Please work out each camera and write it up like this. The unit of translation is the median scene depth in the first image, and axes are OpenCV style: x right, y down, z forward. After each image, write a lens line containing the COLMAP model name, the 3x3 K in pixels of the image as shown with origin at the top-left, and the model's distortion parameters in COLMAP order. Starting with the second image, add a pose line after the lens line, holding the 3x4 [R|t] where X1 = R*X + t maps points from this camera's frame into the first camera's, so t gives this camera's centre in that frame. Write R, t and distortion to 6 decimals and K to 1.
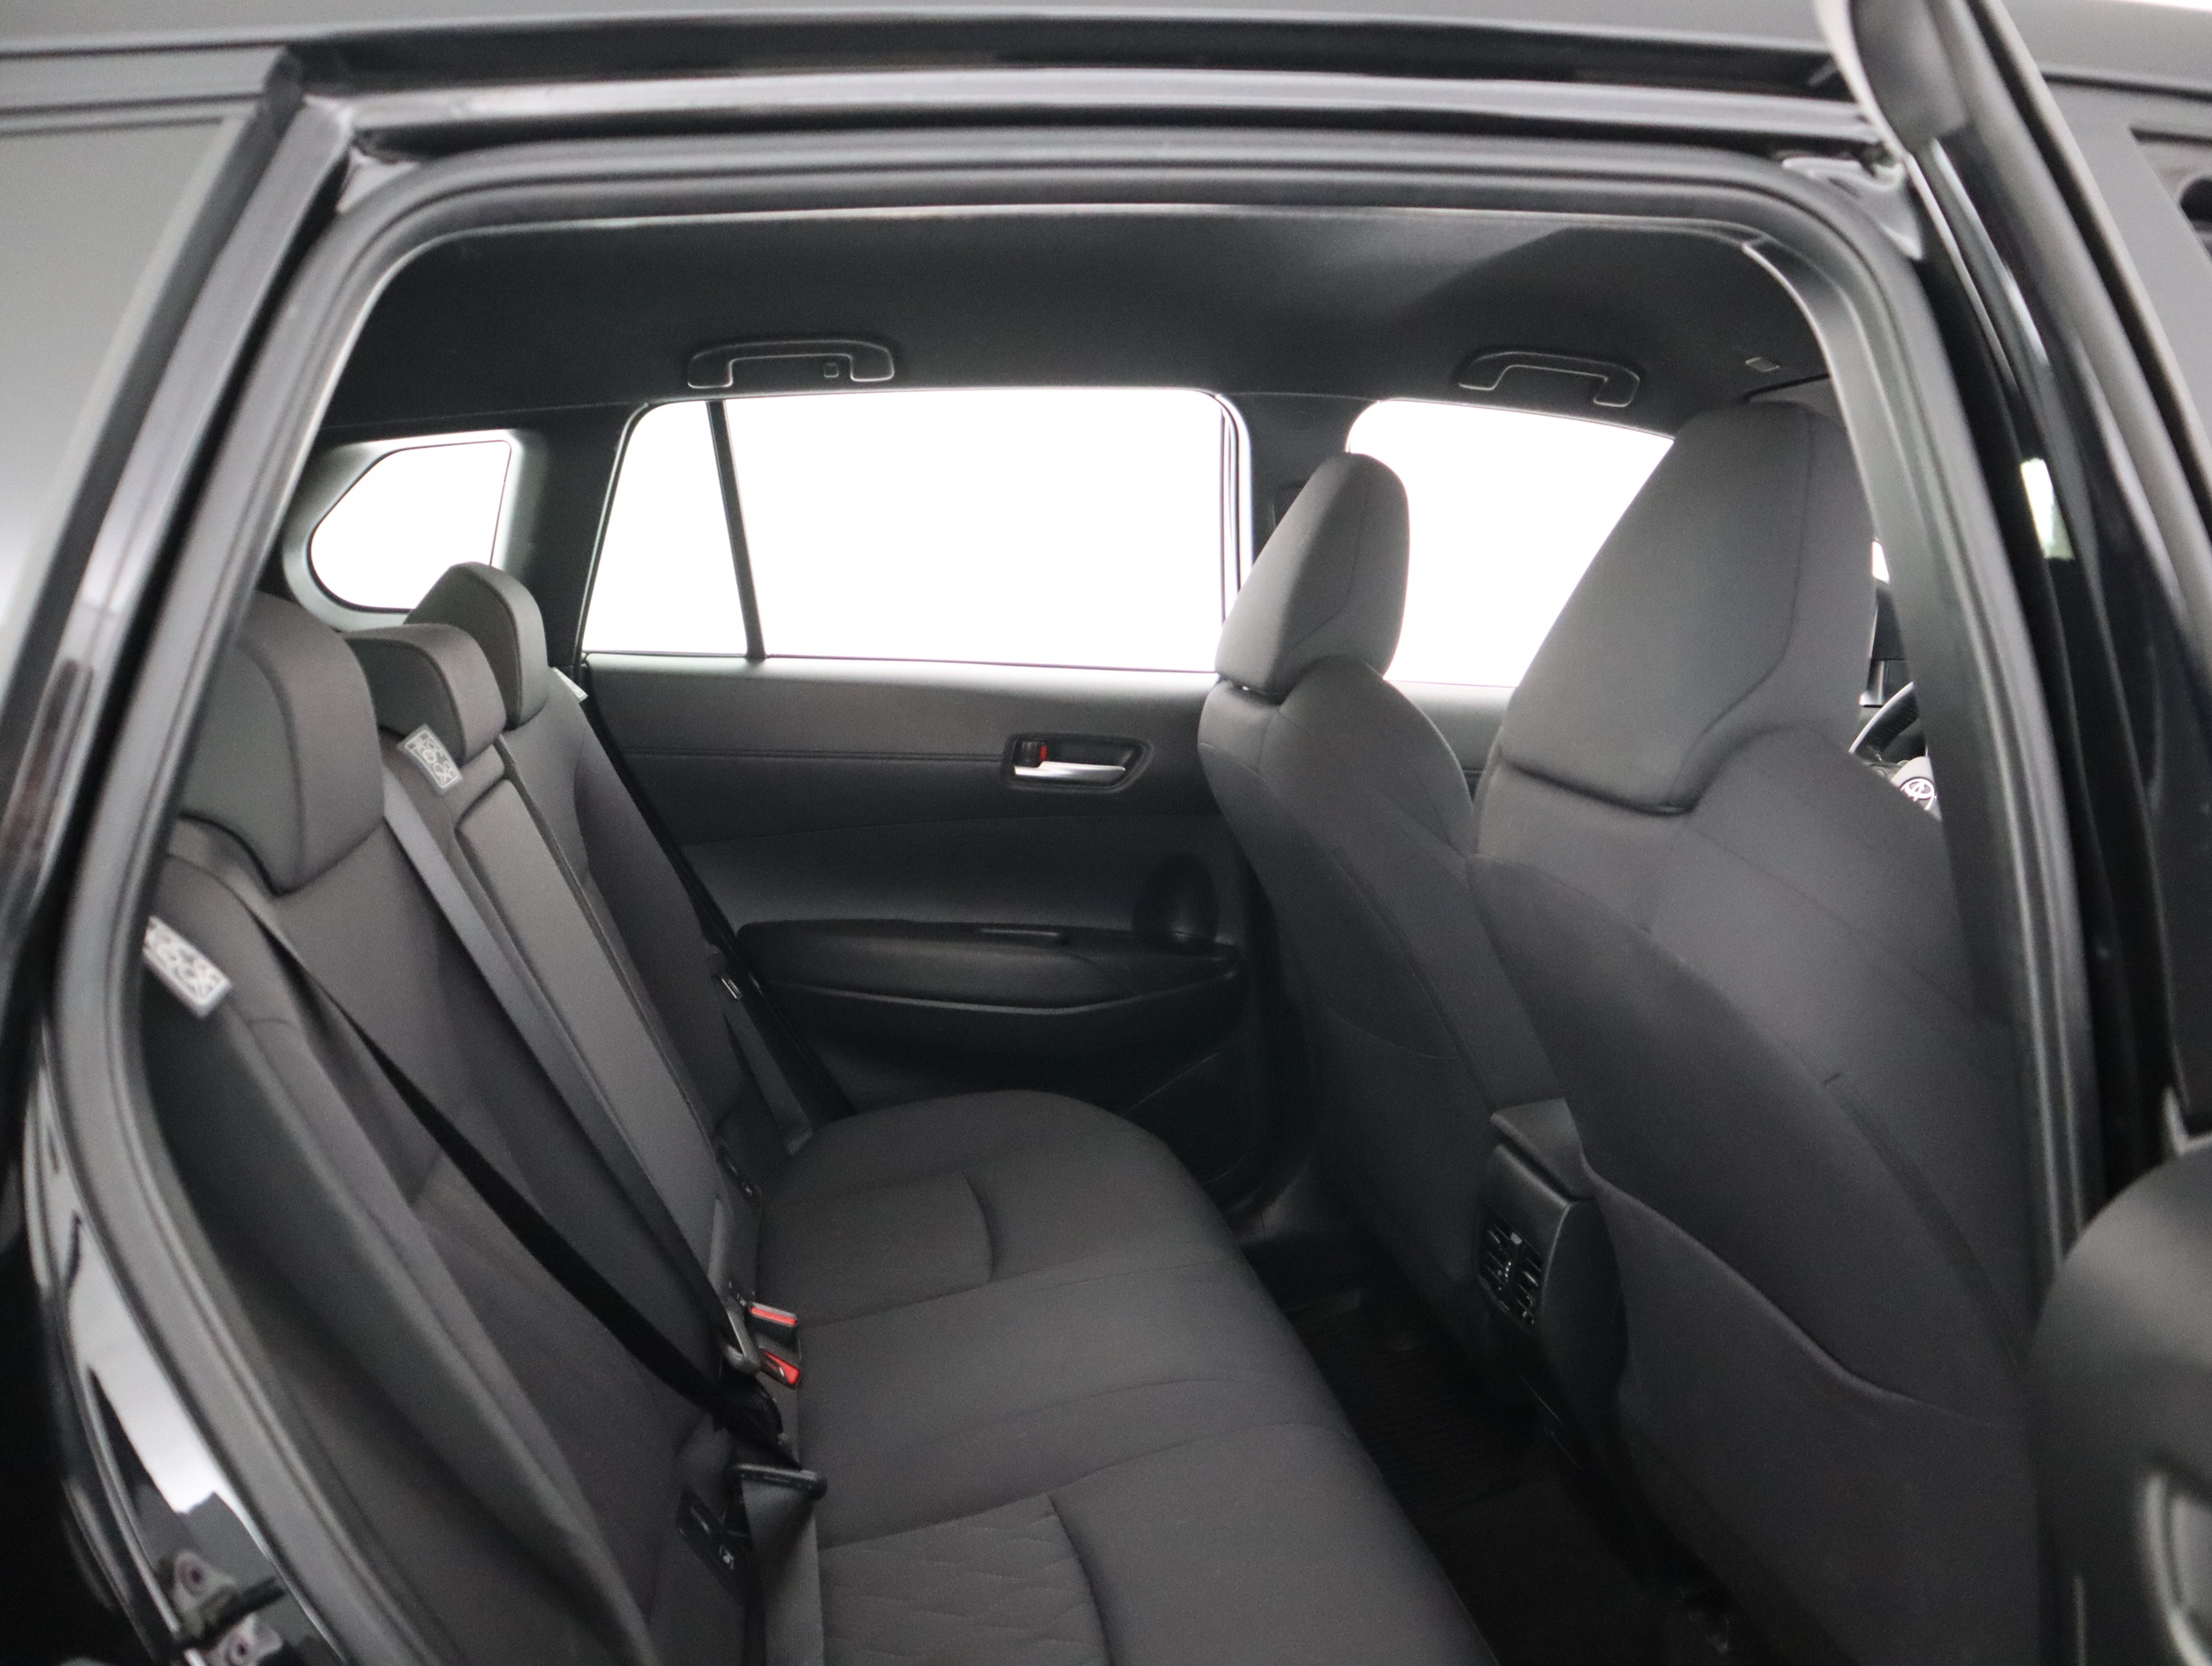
lens RADIAL K [[1759.7, 0, 1106.0], [0, 1759.7, 833.0], [0, 0, 1]] dist [-0.133201, 0.099942]
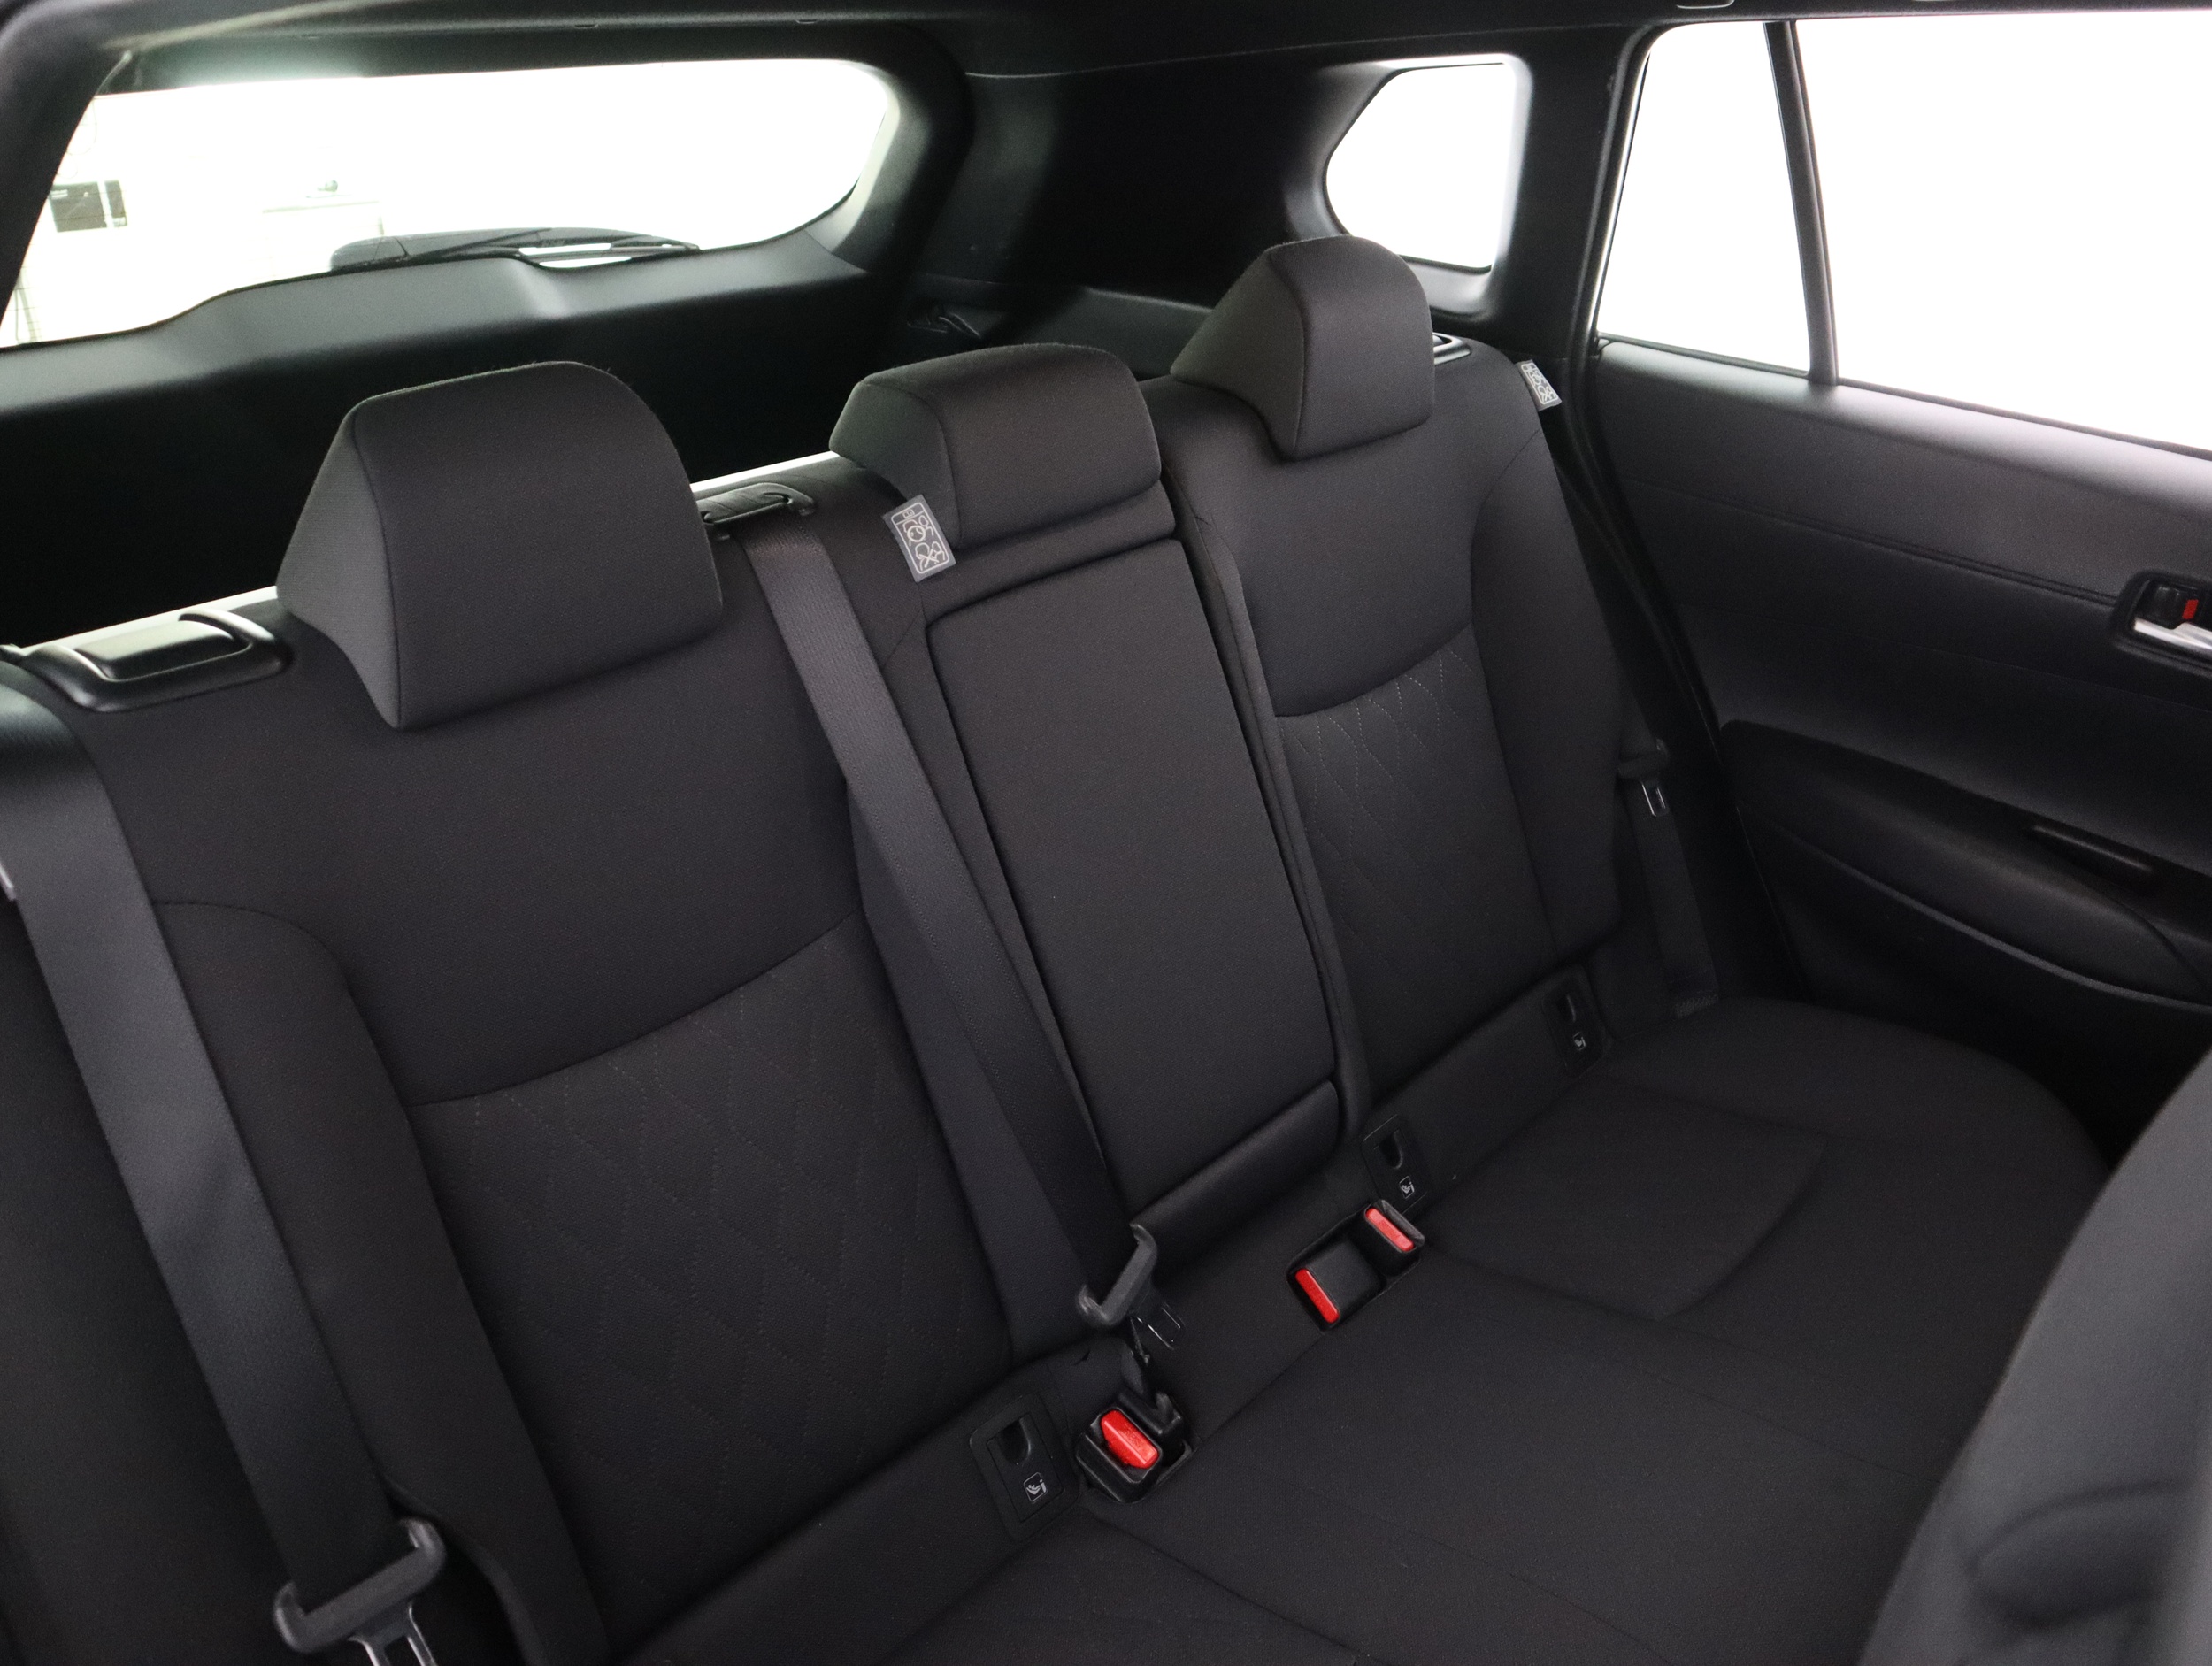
lens RADIAL K [[1759.7, 0, 1106.0], [0, 1759.7, 833.0], [0, 0, 1]] dist [-0.133201, 0.099942]
pose [[0.605566, 0.348796, -0.715284, 0.201619], [-0.140028, 0.931508, 0.335685, -0.125356], [0.783379, -0.103120, 0.612930, 0.312772]]
